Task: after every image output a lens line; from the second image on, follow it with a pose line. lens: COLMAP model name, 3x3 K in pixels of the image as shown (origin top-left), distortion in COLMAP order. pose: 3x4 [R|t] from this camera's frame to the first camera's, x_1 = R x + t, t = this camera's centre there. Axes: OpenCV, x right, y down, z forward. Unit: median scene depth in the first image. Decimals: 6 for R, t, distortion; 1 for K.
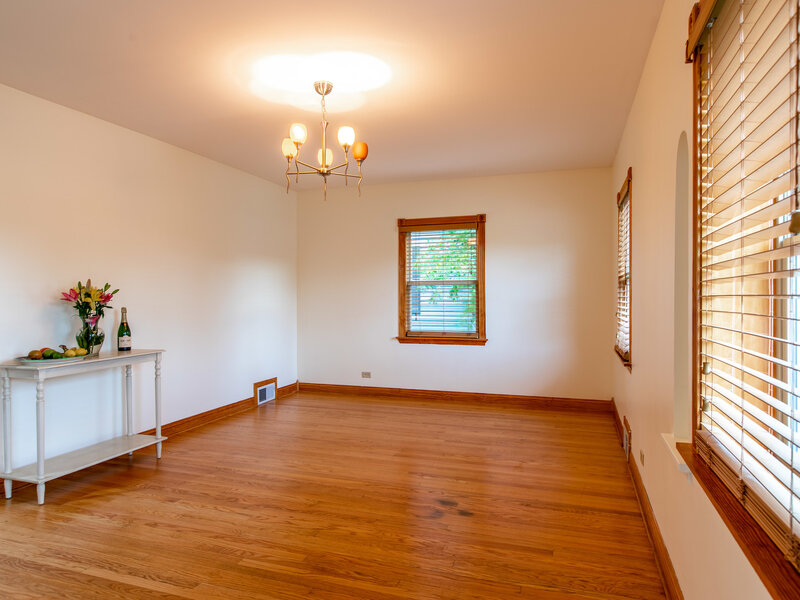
lens RADIAL K [[510.1, 0, 401.3], [0, 510.1, 297.2], [0, 0, 1]] dist [-0.001504, -0.000670]
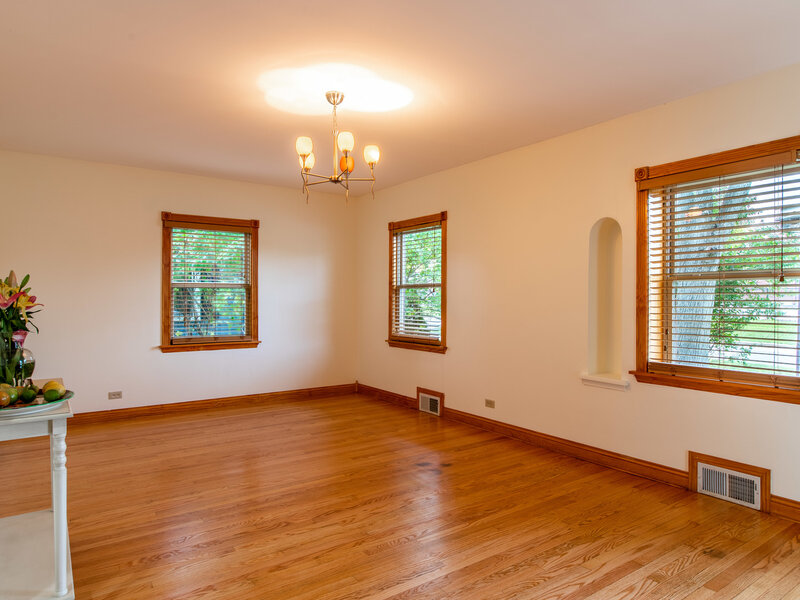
lens RADIAL K [[510.1, 0, 400.5], [0, 510.1, 301.9], [0, 0, 1]] dist [-0.001504, -0.000670]
pose [[0.589771, -0.001555, 0.807569, -0.630598], [-0.000594, 0.999997, 0.002359, -0.000618], [-0.807571, -0.001871, 0.589768, 0.199404]]
